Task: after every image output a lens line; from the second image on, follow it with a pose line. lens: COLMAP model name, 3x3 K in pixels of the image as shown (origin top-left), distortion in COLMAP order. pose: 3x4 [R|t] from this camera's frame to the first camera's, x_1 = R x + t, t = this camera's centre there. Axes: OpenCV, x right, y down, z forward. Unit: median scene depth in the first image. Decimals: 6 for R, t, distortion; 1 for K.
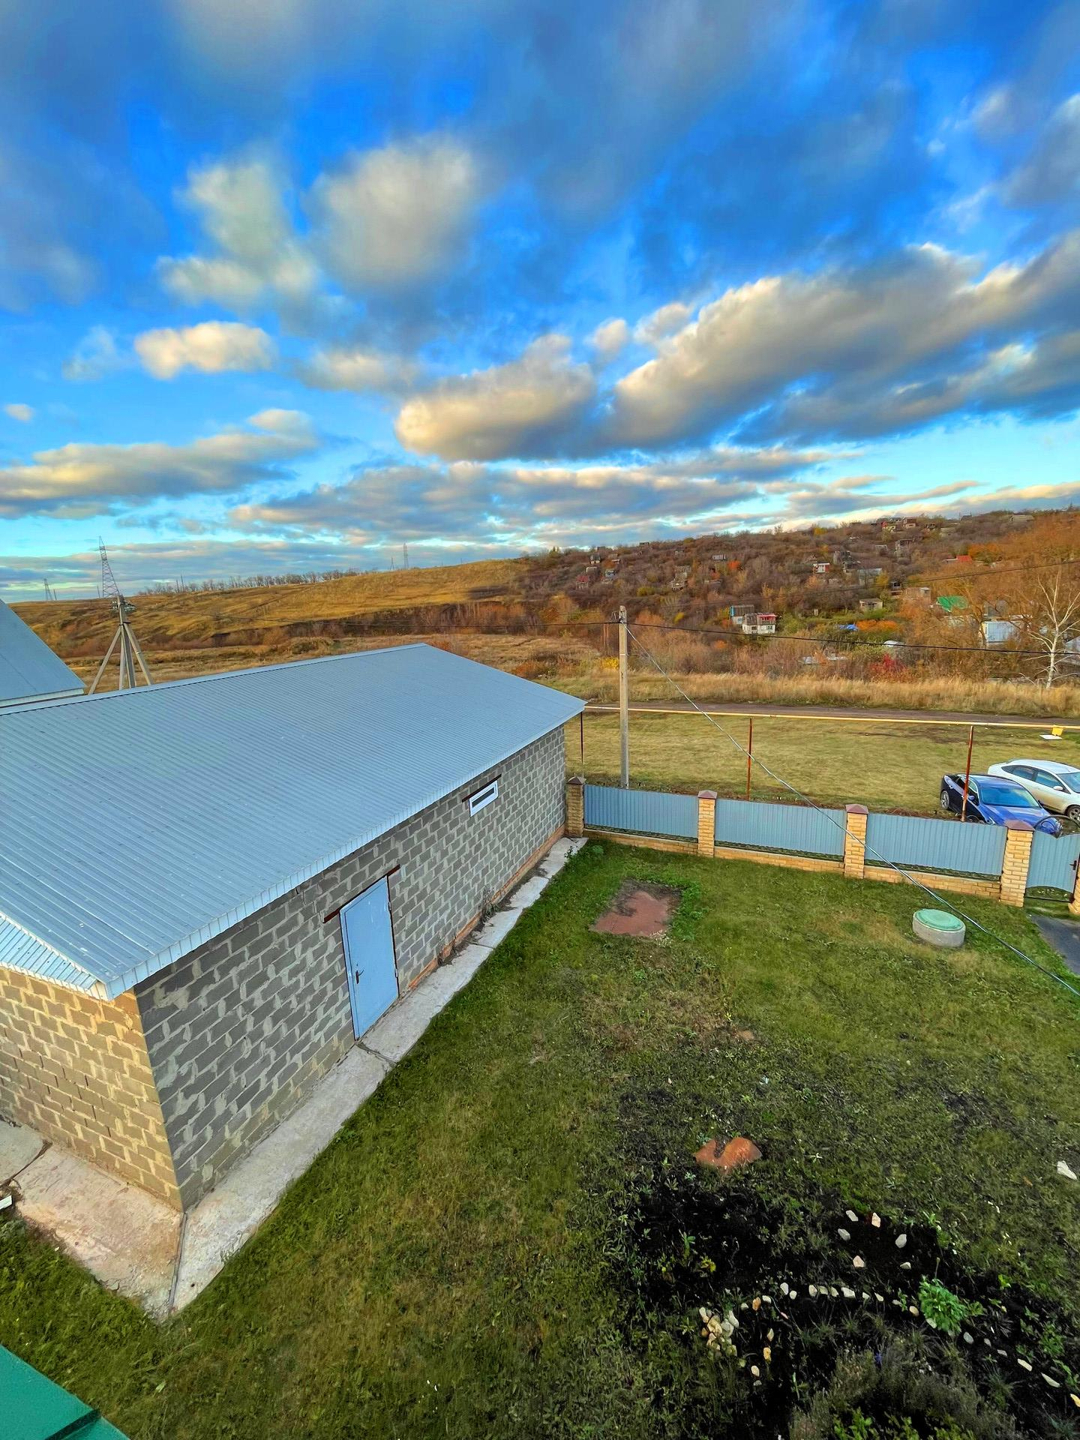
lens RADIAL K [[589.9, 0, 546.0], [0, 589.9, 713.8], [0, 0, 1]] dist [-0.003235, -0.000368]
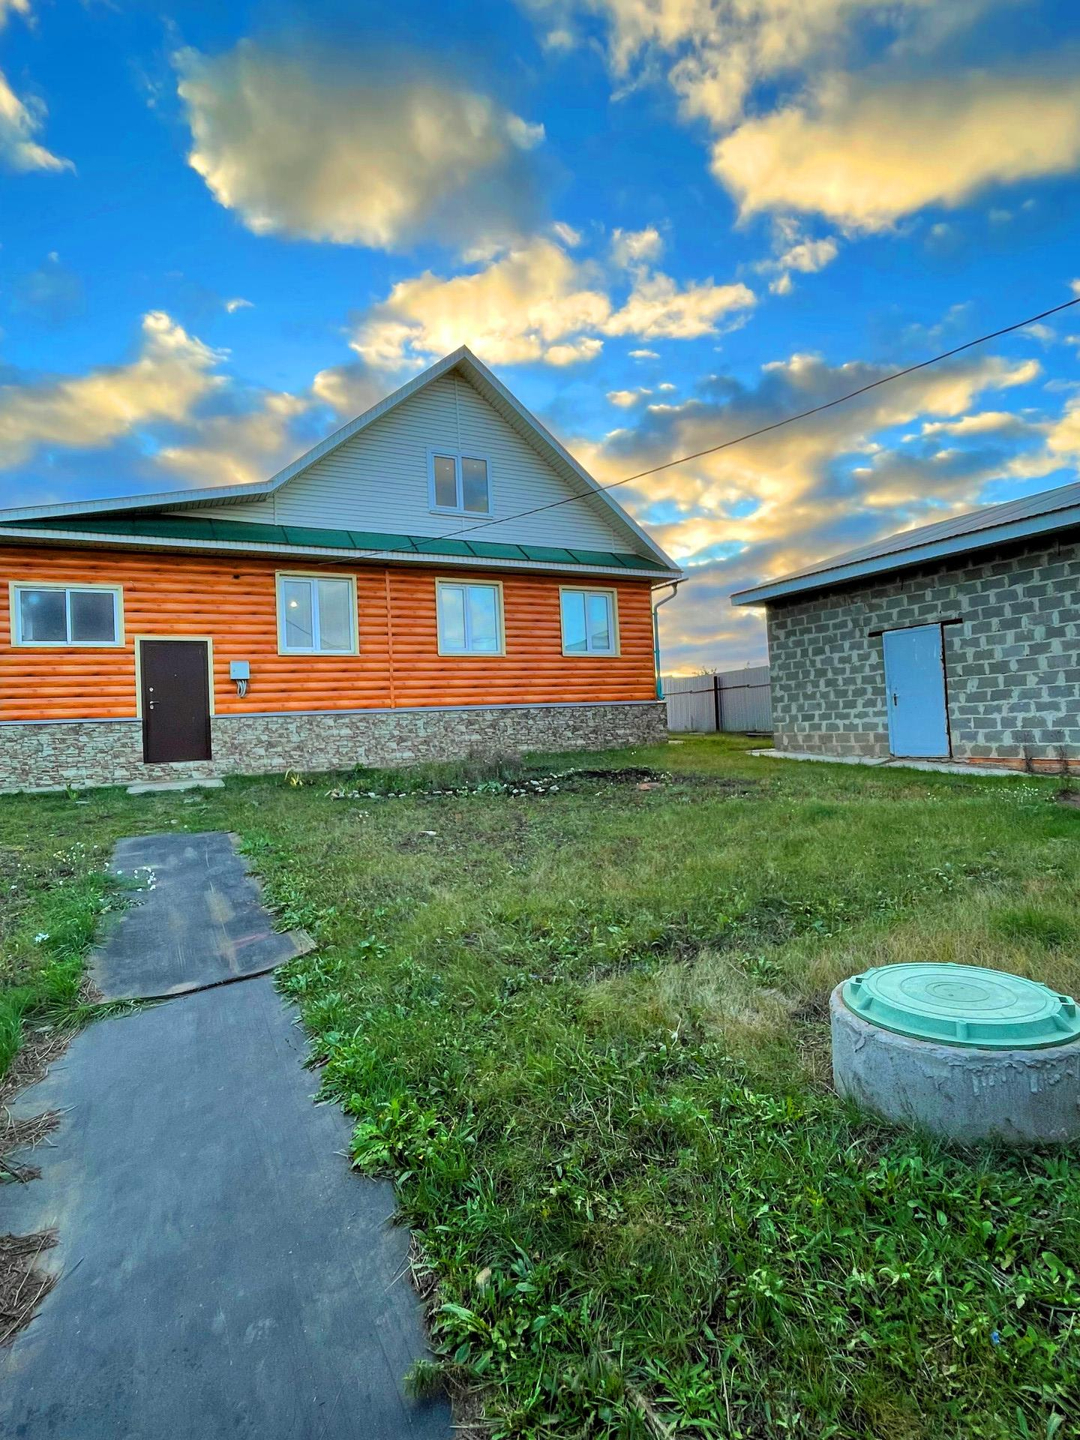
lens RADIAL K [[763.2, 0, 541.1], [0, 763.2, 713.6], [0, 0, 1]] dist [0.000112, -0.001364]
pose [[-0.647765, 0.050286, -0.760178, 0.909291], [-0.077587, 0.988277, 0.131488, 0.234249], [0.757879, 0.144154, -0.636270, 1.016487]]
